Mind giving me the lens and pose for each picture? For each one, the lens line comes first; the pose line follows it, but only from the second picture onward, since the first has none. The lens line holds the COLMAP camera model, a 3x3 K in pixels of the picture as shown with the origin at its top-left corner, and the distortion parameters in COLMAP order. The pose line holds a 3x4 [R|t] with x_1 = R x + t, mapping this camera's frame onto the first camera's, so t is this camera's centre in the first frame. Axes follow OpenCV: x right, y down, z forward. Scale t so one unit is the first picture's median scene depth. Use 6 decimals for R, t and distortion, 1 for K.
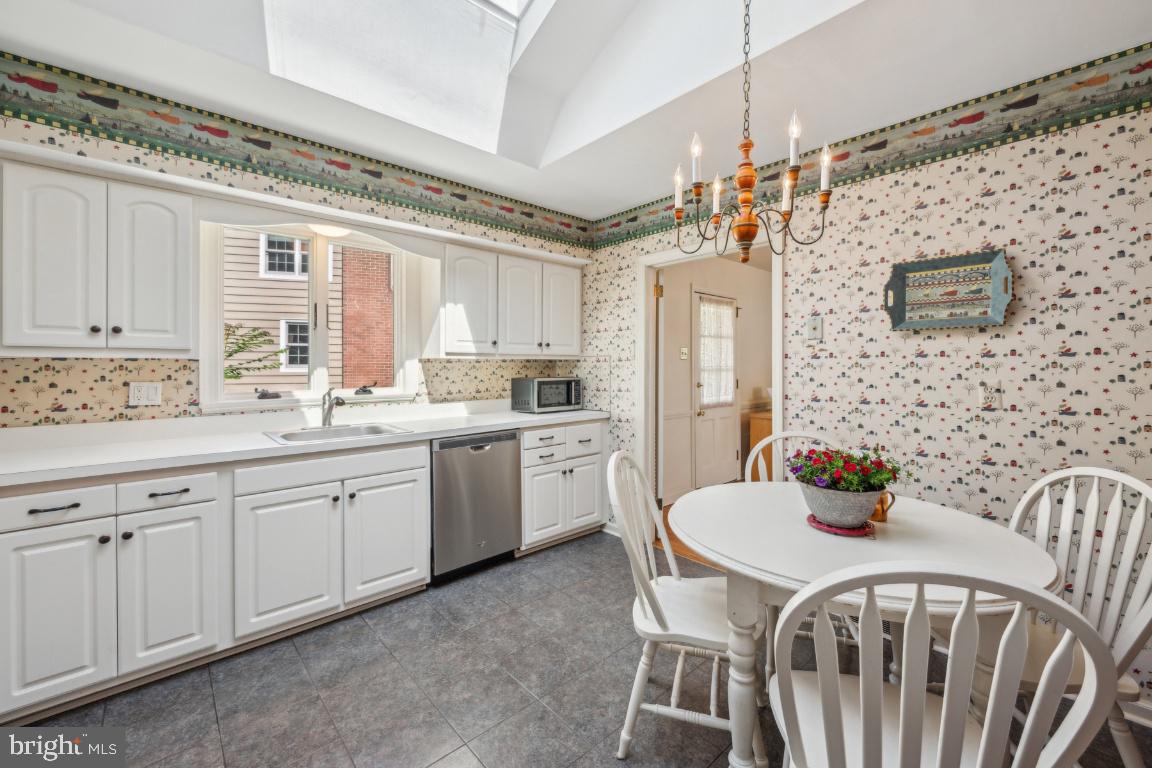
lens RADIAL K [[534.6, 0, 574.8], [0, 534.6, 376.3], [0, 0, 1]] dist [0.004008, 0.001085]
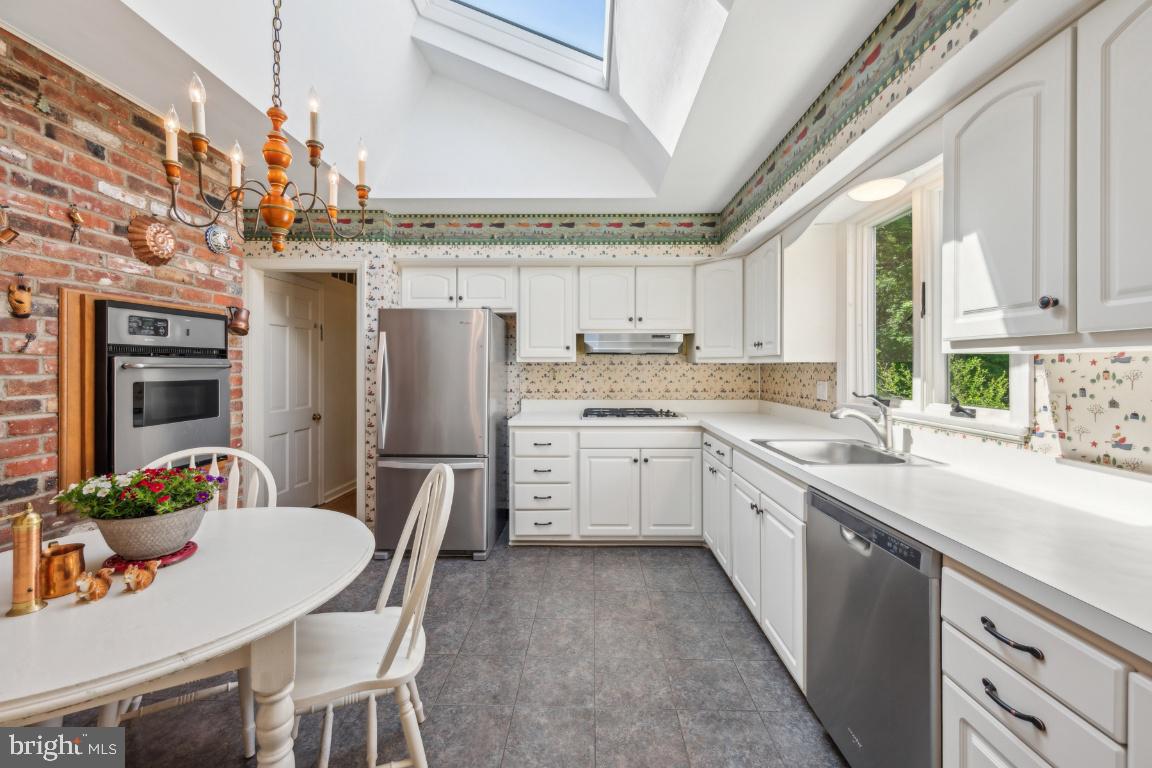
lens RADIAL K [[465.1, 0, 577.3], [0, 465.1, 367.0], [0, 0, 1]] dist [0.000063, -0.000038]
pose [[-0.711099, 0.005989, -0.703066, 0.298575], [-0.010175, 0.999771, 0.018807, -0.028154], [0.703018, 0.020527, -0.710875, 1.116556]]
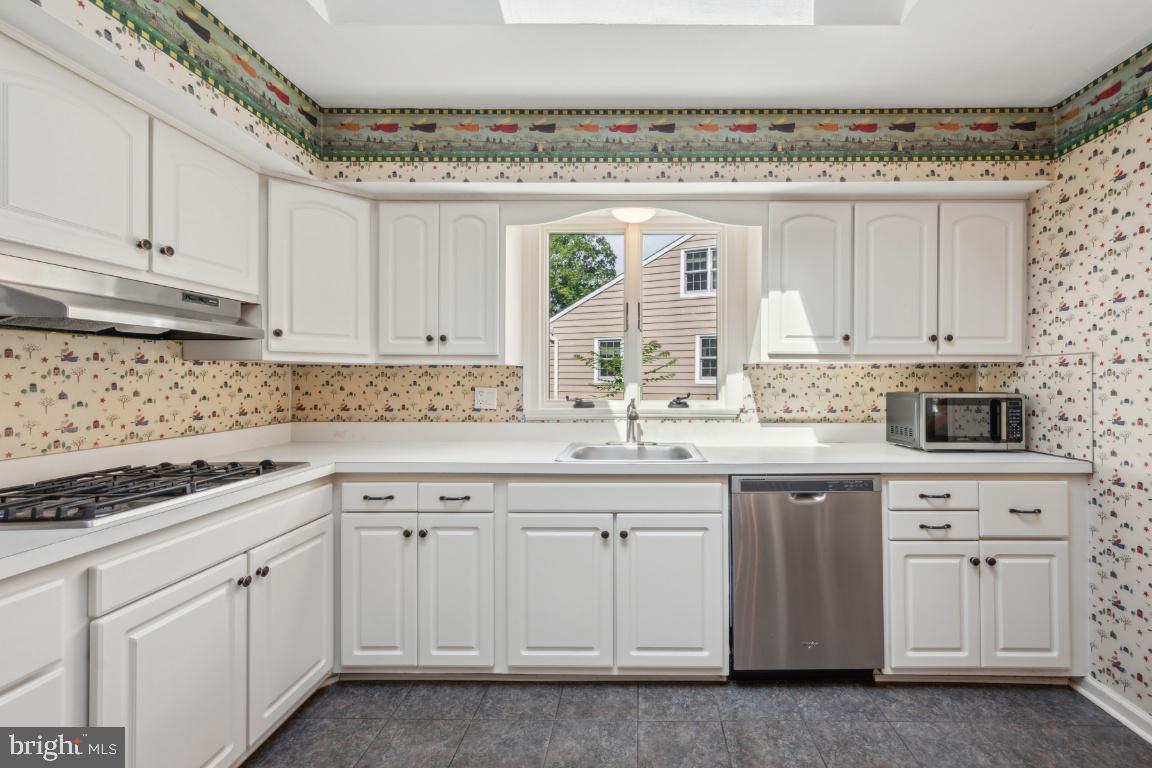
lens RADIAL K [[534.6, 0, 574.8], [0, 534.6, 376.3], [0, 0, 1]] dist [0.004008, 0.001085]
pose [[0.728248, 0.002709, -0.685308, 0.062843], [-0.019656, 0.999663, -0.016935, 0.002816], [0.685032, 0.025804, 0.728056, 0.311458]]
